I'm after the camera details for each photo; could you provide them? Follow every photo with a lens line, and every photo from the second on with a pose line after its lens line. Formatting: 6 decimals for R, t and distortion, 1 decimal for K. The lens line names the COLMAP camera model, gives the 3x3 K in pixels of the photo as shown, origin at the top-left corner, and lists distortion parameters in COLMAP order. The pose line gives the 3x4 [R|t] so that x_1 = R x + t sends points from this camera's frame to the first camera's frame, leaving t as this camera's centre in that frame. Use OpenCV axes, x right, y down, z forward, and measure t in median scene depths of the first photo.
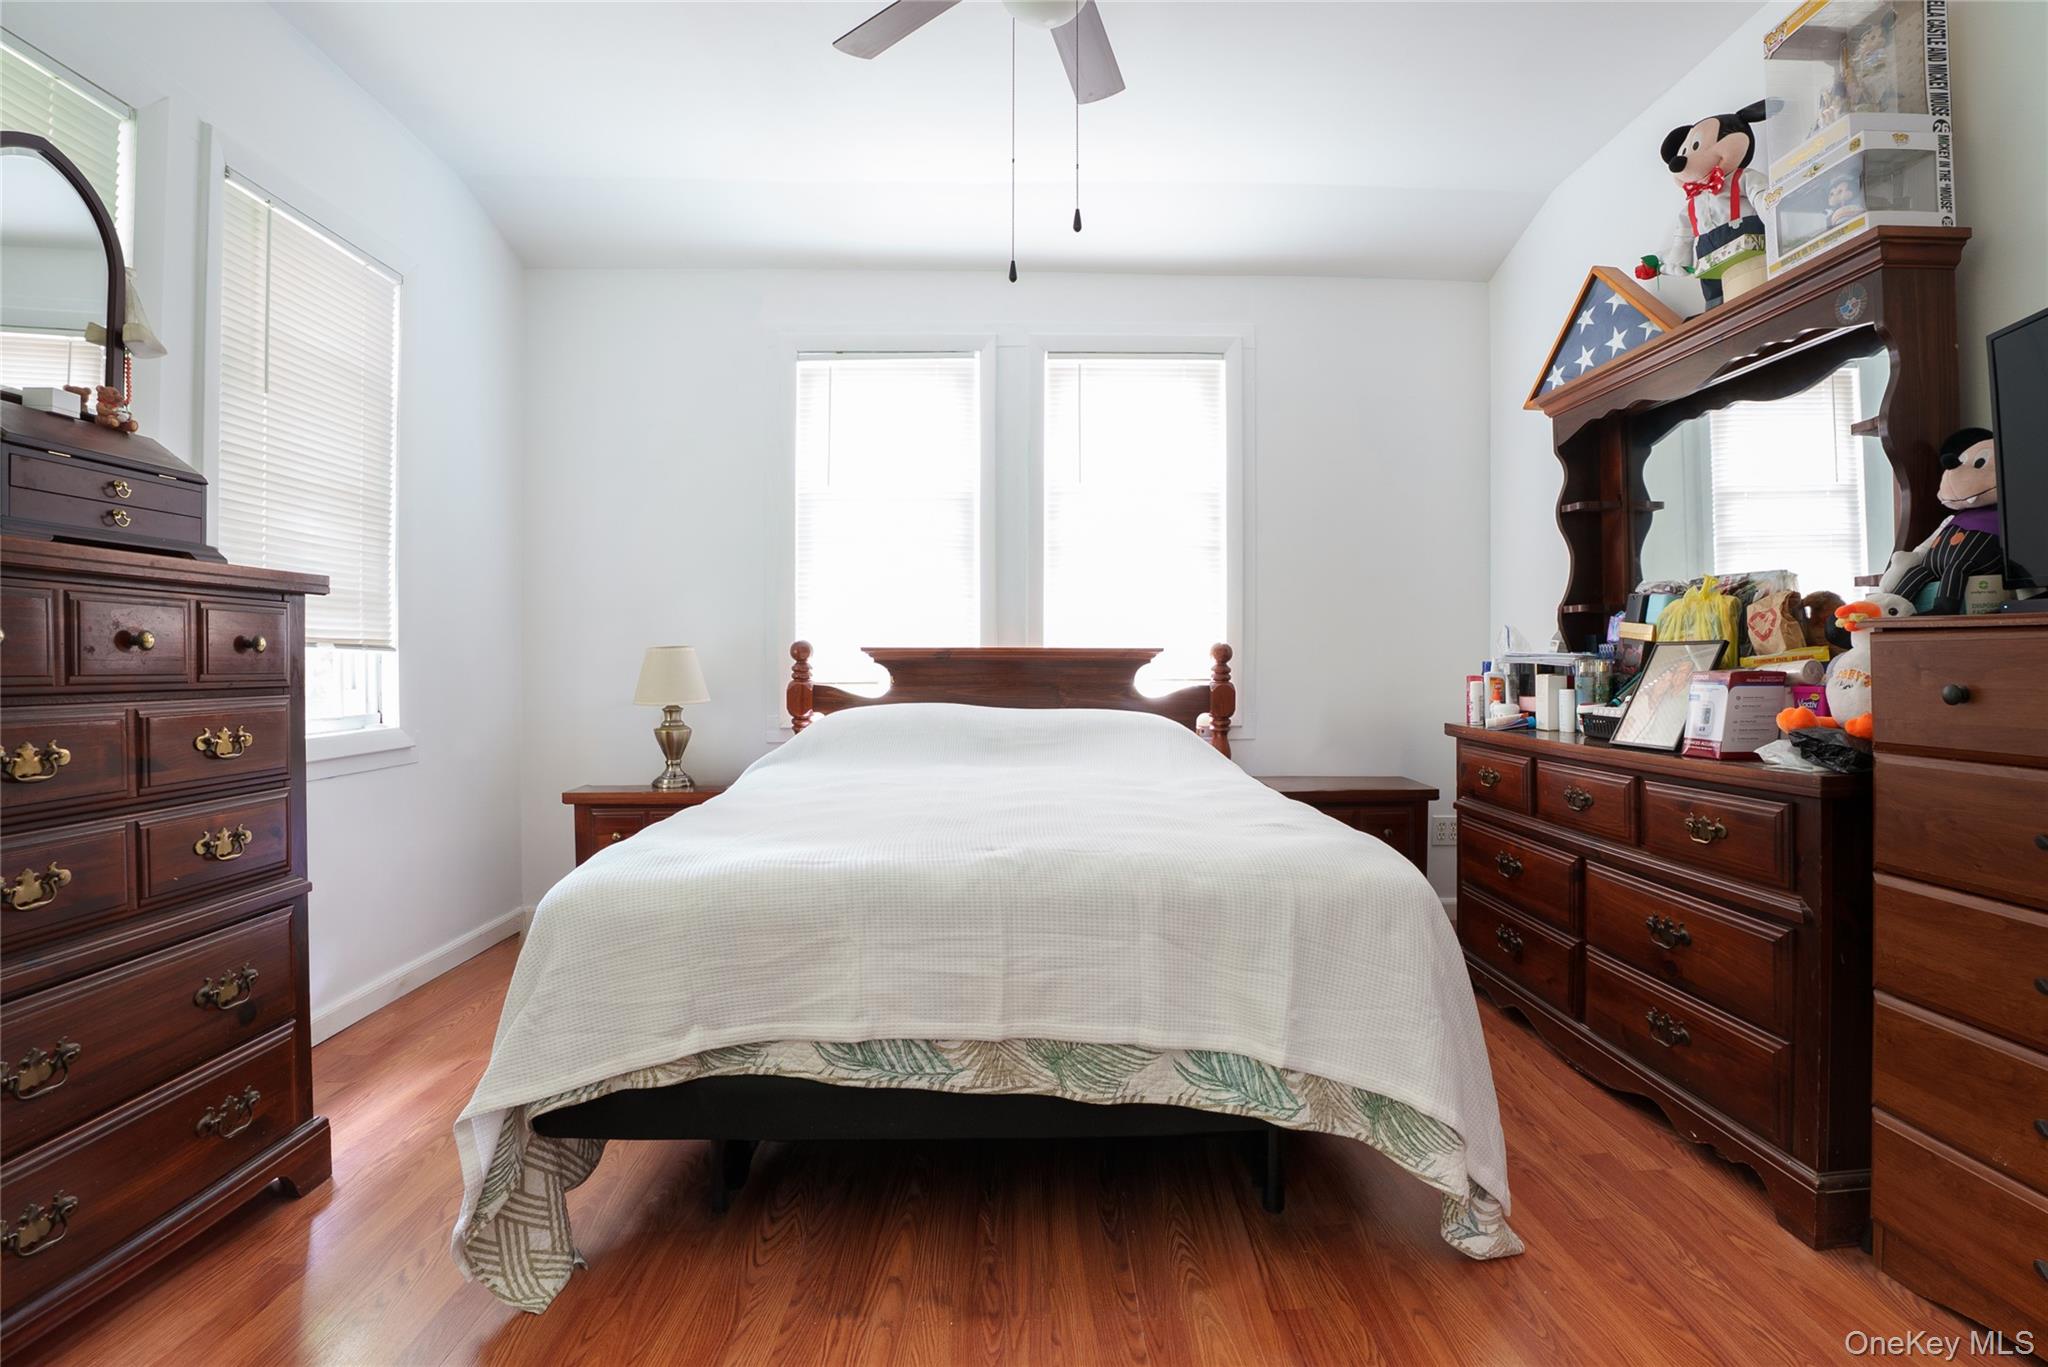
lens RADIAL K [[957.2, 0, 1059.9], [0, 957.2, 690.3], [0, 0, 1]] dist [-0.071637, 0.017421]
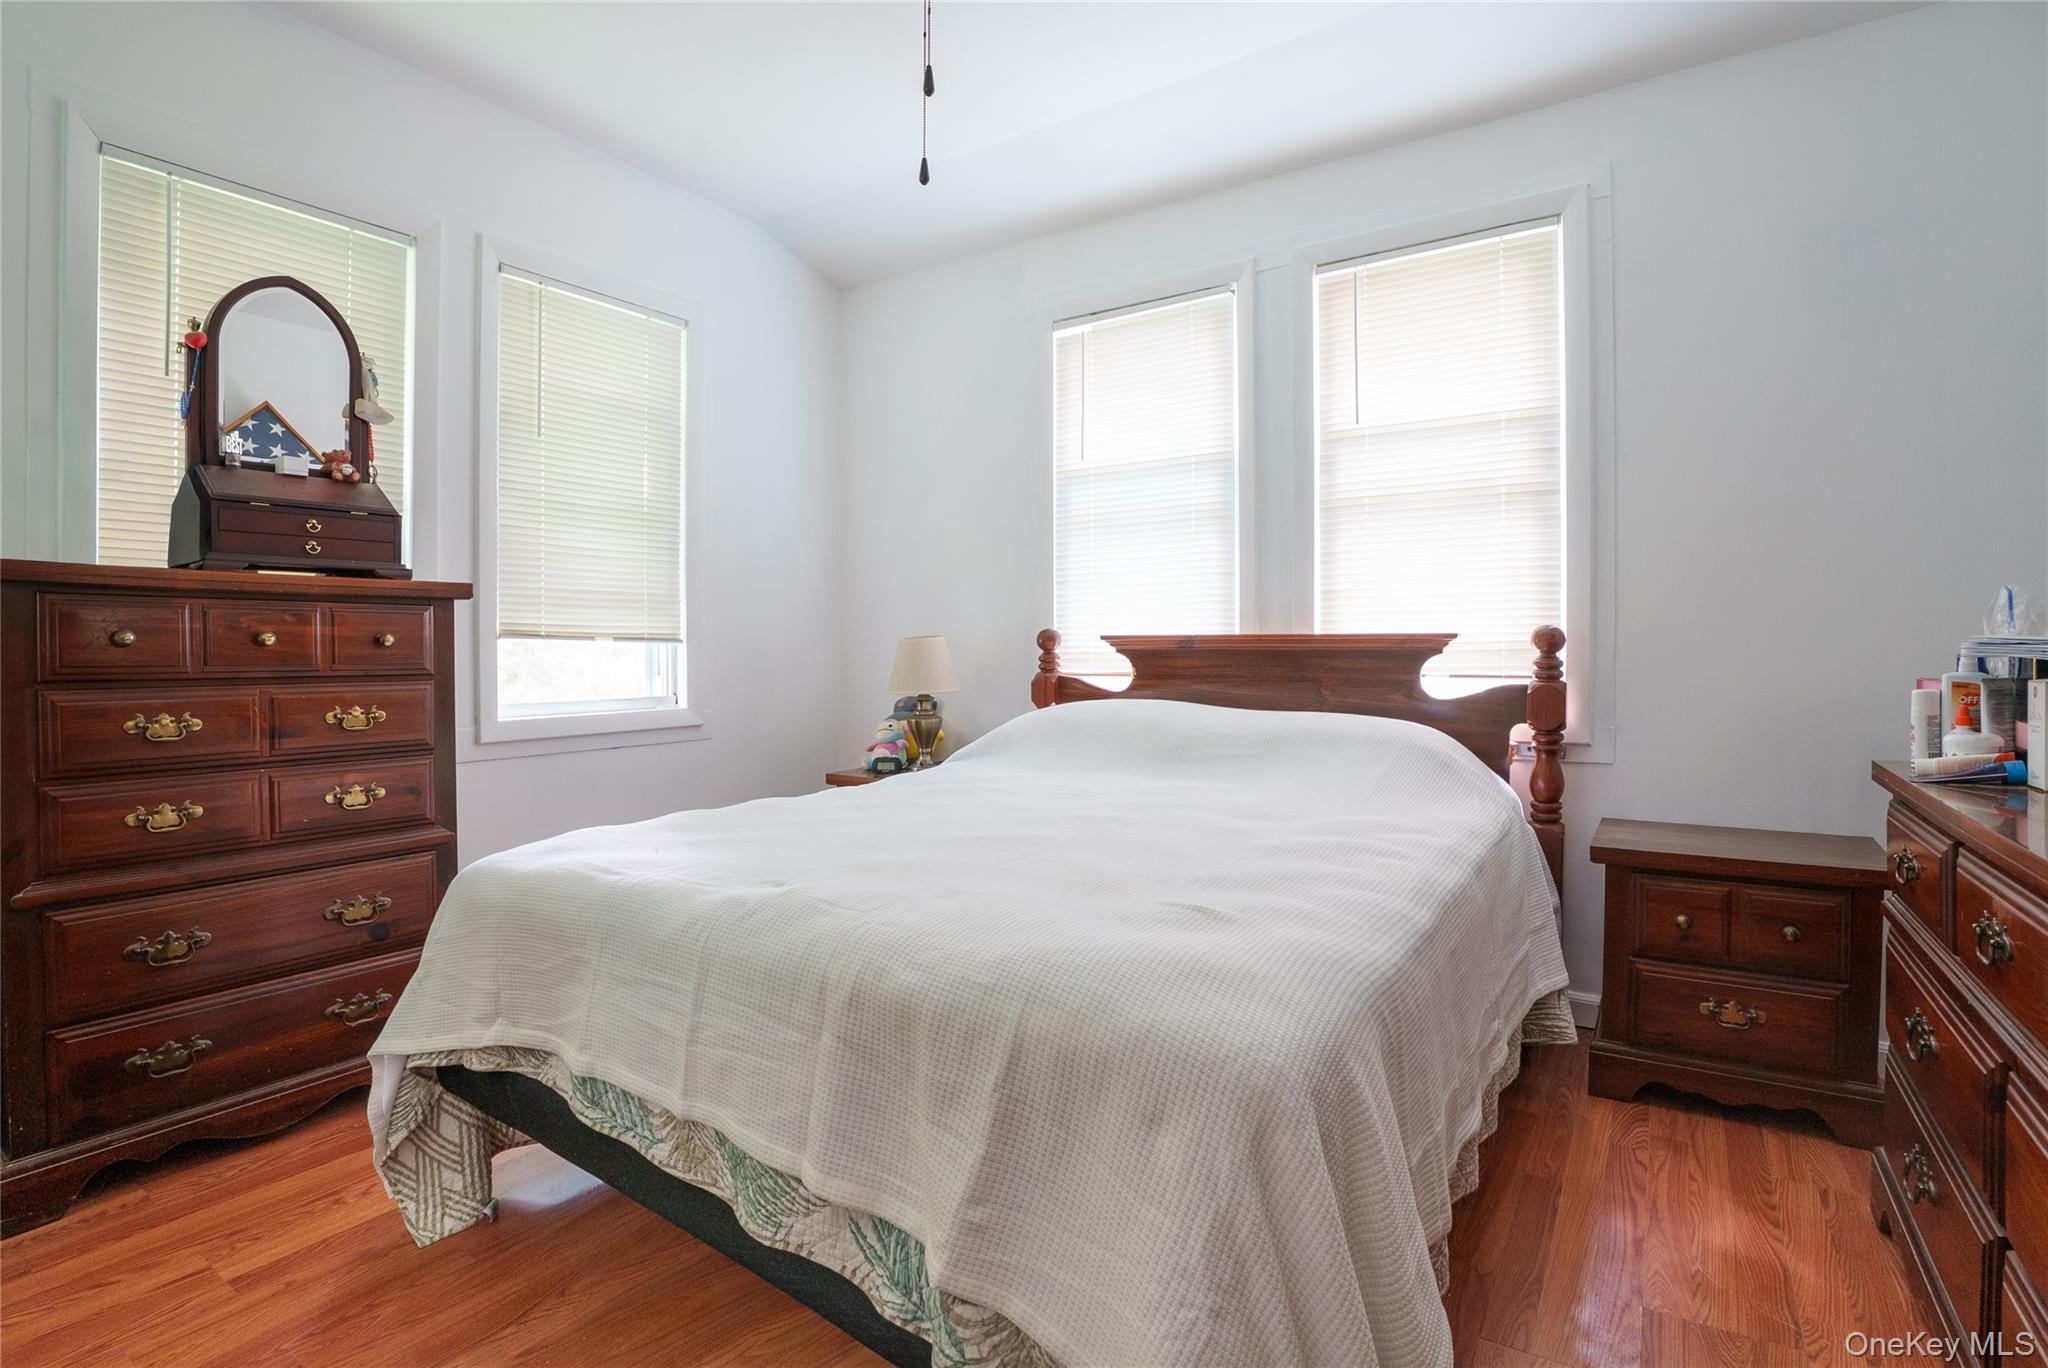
lens RADIAL K [[966.3, 0, 1036.4], [0, 966.3, 682.7], [0, 0, 1]] dist [-0.069972, 0.017220]
pose [[0.812503, 0.018447, -0.582666, 0.547570], [-0.015006, 0.999830, 0.010730, -0.018230], [0.582764, 0.000025, 0.812641, 0.430611]]
